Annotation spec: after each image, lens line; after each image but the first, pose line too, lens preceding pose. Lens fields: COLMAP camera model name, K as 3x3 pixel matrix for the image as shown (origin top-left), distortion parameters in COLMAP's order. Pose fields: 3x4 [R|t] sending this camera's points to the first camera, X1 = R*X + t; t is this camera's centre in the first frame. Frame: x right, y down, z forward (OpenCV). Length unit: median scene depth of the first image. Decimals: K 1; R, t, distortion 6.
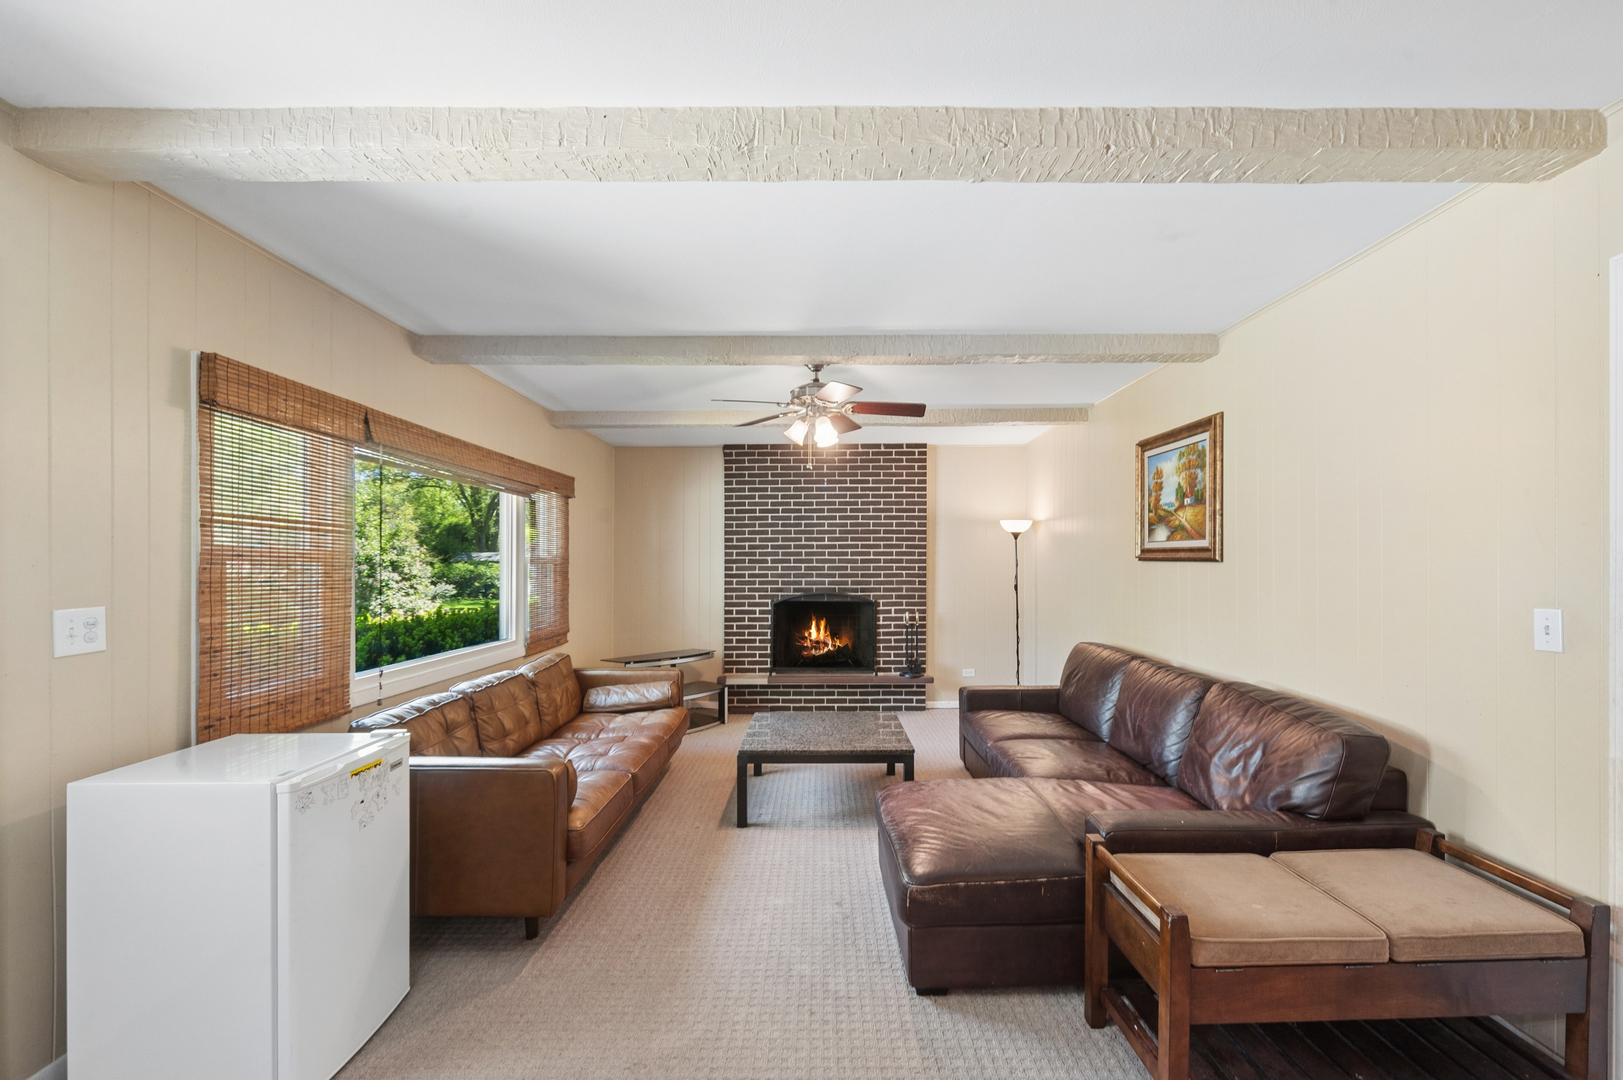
lens RADIAL K [[678.8, 0, 821.8], [0, 678.8, 563.0], [0, 0, 1]] dist [-0.002377, 0.000435]
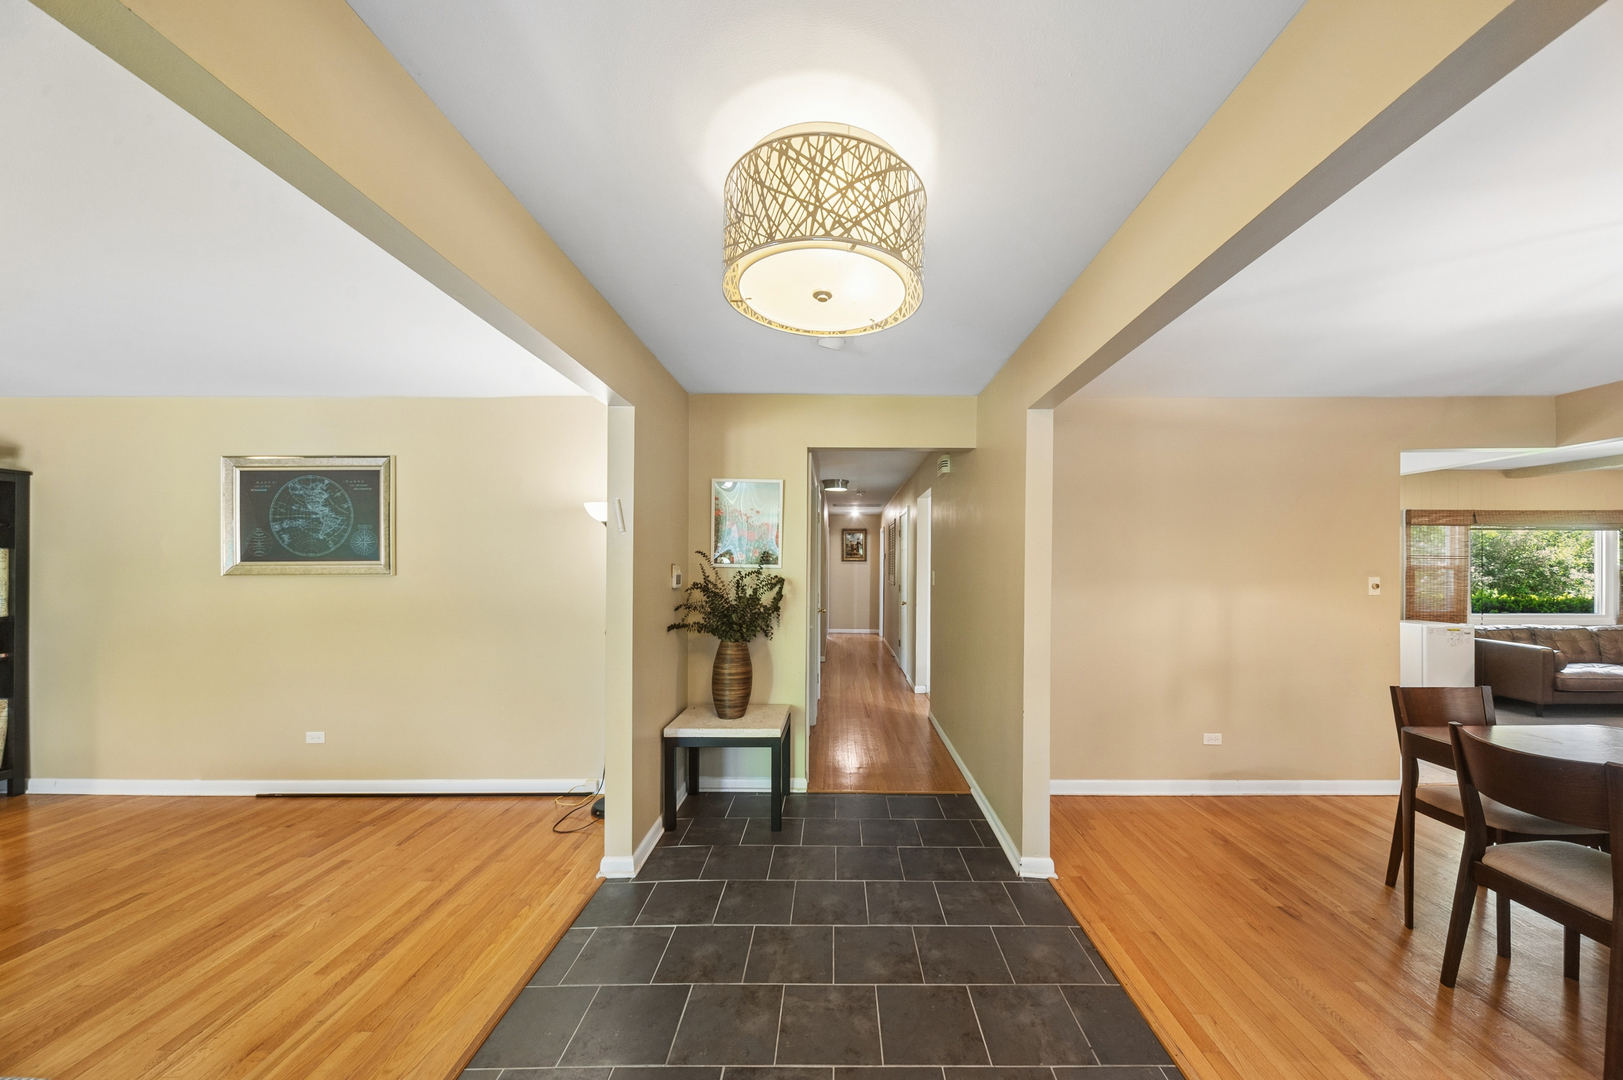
lens RADIAL K [[567.8, 0, 803.9], [0, 567.8, 556.4], [0, 0, 1]] dist [-0.011490, -0.000816]
pose [[-0.029754, -0.002291, -0.999555, 1.122300], [-0.001122, 0.999997, -0.002258, -0.033702], [0.999557, 0.001054, -0.029756, -1.100009]]
